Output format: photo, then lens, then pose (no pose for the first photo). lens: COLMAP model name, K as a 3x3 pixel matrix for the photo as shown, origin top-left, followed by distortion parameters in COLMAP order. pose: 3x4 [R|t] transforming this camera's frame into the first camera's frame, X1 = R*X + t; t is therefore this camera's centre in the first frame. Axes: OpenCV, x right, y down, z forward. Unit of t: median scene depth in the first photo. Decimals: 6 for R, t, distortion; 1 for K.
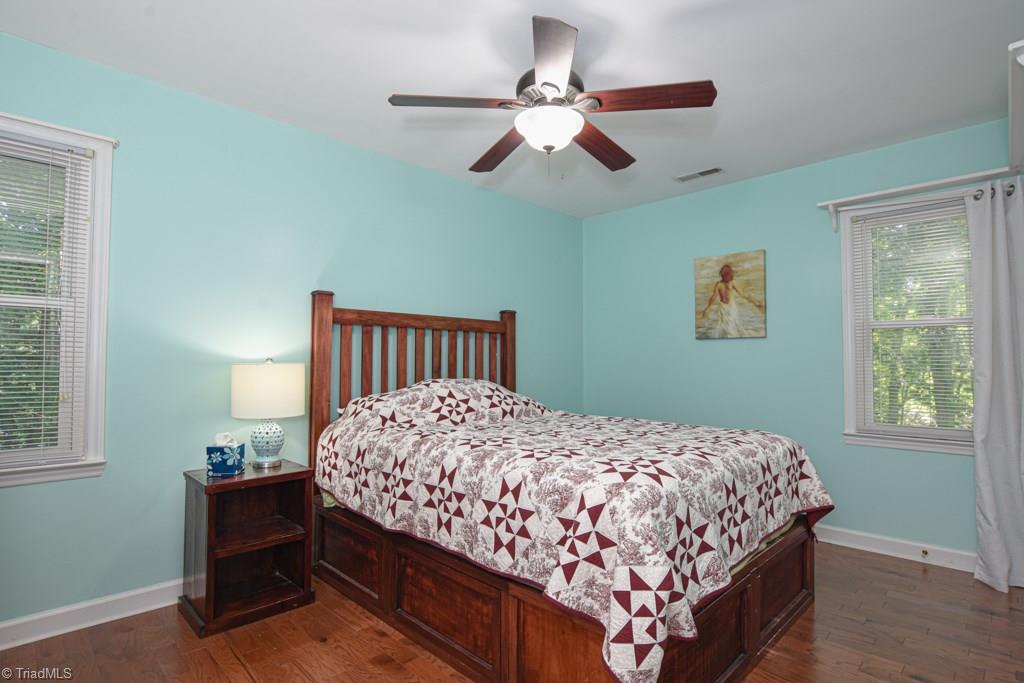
lens RADIAL K [[517.8, 0, 512.0], [0, 517.8, 341.5], [0, 0, 1]] dist [0.001885, 0.000273]
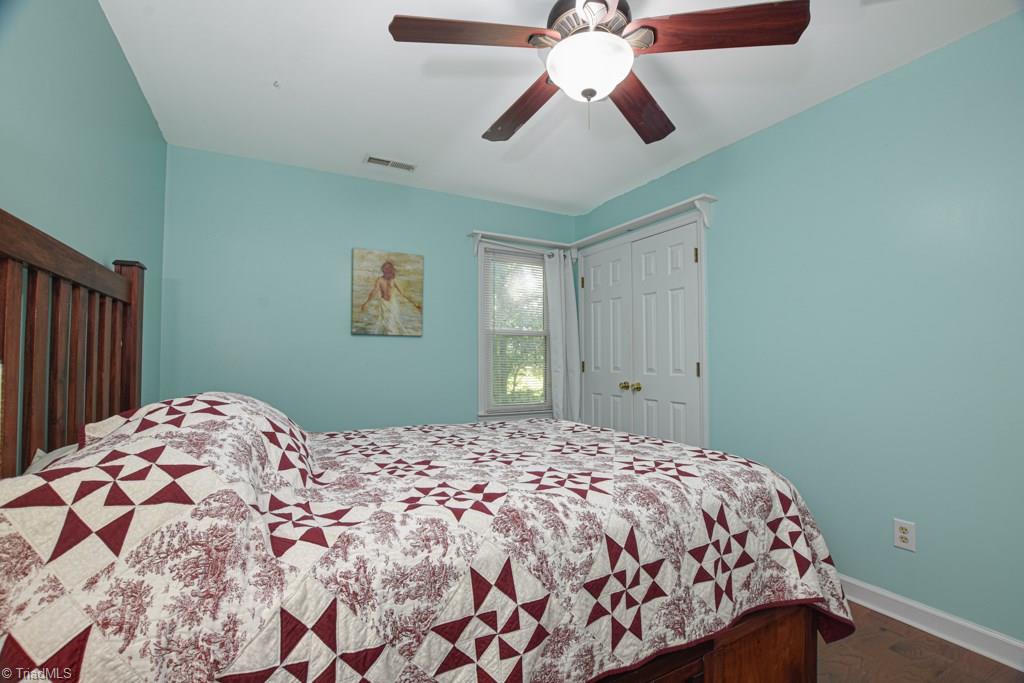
lens RADIAL K [[455.8, 0, 513.6], [0, 455.8, 347.6], [0, 0, 1]] dist [-0.002931, -0.000322]
pose [[0.278186, 0.020035, 0.960318, -0.376405], [-0.035717, 0.999307, -0.010502, 0.018836], [-0.959863, -0.031378, 0.278708, 0.542736]]
